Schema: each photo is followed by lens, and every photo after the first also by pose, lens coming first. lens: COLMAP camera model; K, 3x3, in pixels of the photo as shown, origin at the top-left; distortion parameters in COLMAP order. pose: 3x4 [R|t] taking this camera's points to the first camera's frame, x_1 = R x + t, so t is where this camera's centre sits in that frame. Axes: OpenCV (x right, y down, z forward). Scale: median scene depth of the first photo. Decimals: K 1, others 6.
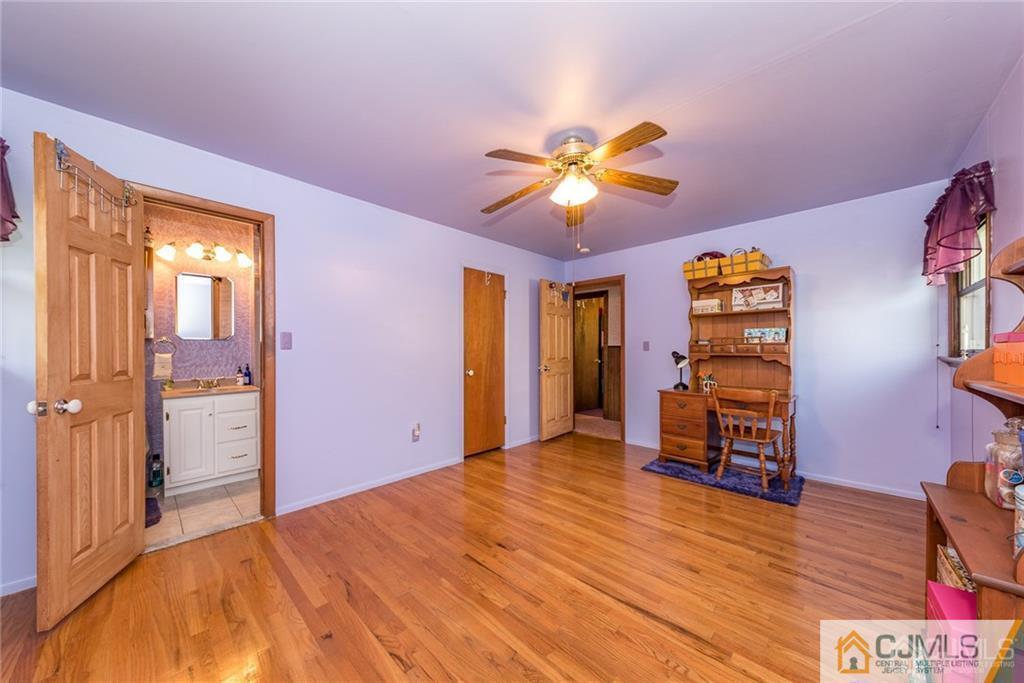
lens RADIAL K [[356.5, 0, 513.9], [0, 356.5, 348.2], [0, 0, 1]] dist [0.007864, -0.000285]
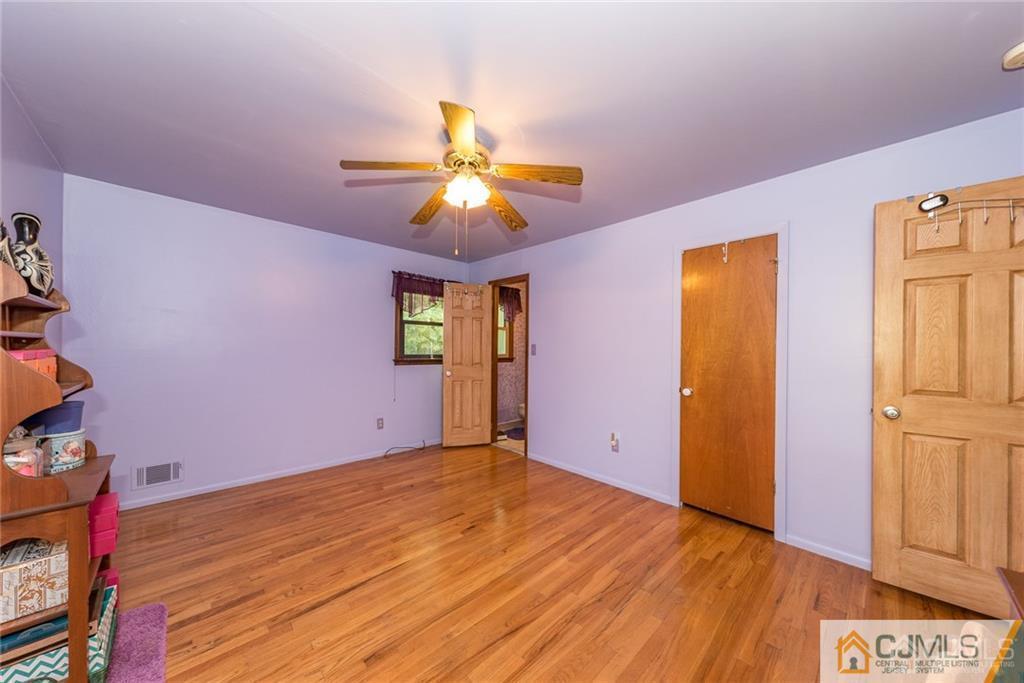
lens RADIAL K [[356.5, 0, 513.9], [0, 356.5, 348.2], [0, 0, 1]] dist [0.007864, -0.000285]
pose [[-0.068980, 0.000742, -0.997618, 0.798273], [-0.009798, 0.999951, 0.001422, -0.023333], [0.997570, 0.009872, -0.068969, 0.872020]]
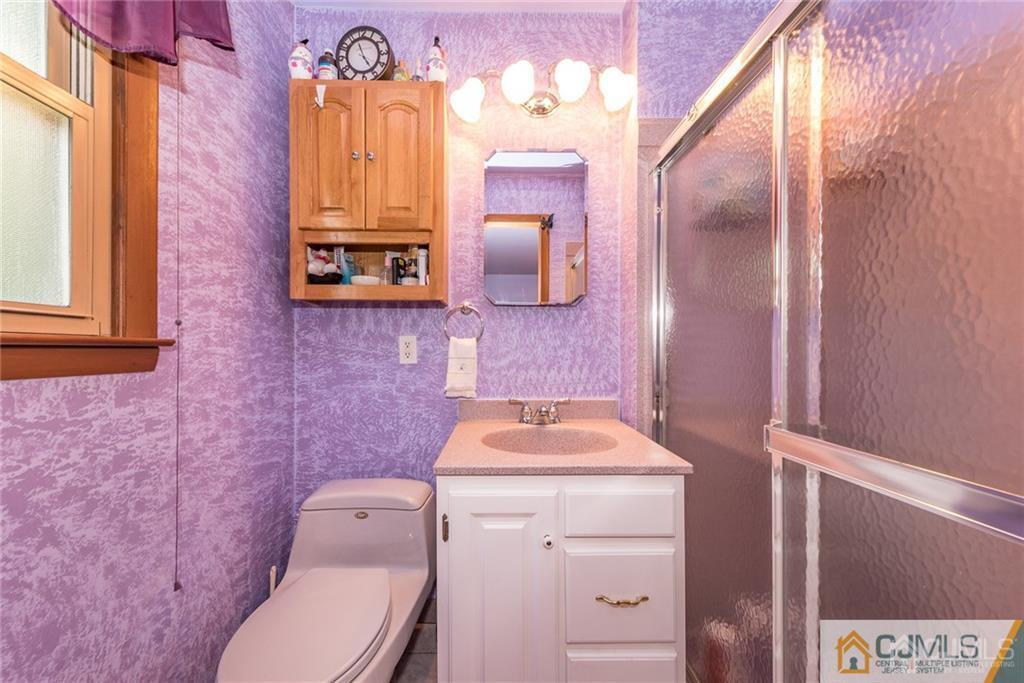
lens RADIAL K [[356.5, 0, 513.9], [0, 356.5, 348.2], [0, 0, 1]] dist [0.007864, -0.000285]
pose [[0.717742, 0.001690, -0.696307, -0.634167], [-0.008999, 0.999936, -0.006850, 0.031141], [0.696251, 0.011182, 0.717712, 0.738872]]
